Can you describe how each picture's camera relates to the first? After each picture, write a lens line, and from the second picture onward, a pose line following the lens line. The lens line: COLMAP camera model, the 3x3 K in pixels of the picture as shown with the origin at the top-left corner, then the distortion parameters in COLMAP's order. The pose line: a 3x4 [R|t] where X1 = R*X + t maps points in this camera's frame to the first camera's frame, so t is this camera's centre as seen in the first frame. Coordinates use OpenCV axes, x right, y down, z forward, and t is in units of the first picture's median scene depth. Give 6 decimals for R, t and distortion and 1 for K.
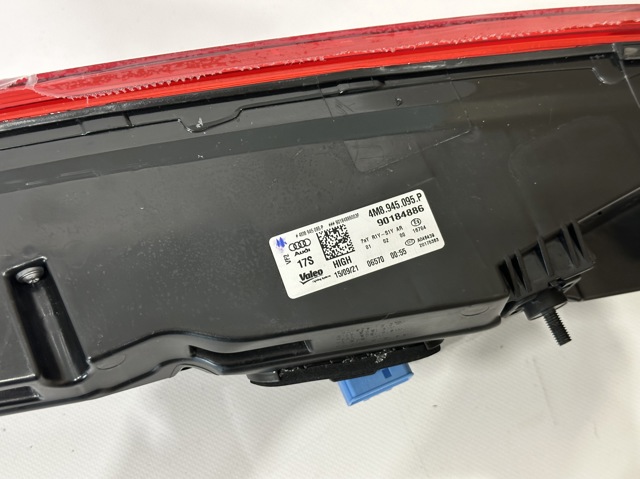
lens RADIAL K [[895.3, 0, 320.4], [0, 895.3, 239.4], [0, 0, 1]] dist [0.013722, 0.000000]
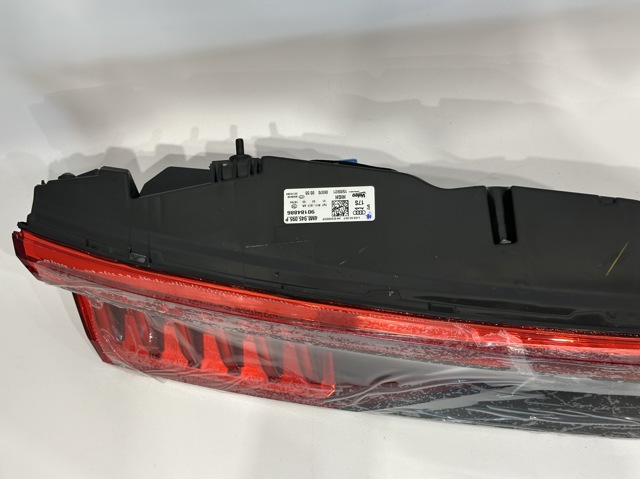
lens RADIAL K [[895.3, 0, 320.9], [0, 895.3, 240.1], [0, 0, 1]] dist [0.013722, 0.000000]
pose [[-0.941035, -0.317684, 0.116318, -0.178549], [0.333953, -0.817286, 0.469595, -0.917443], [-0.054117, 0.480750, 0.875186, -0.564383]]
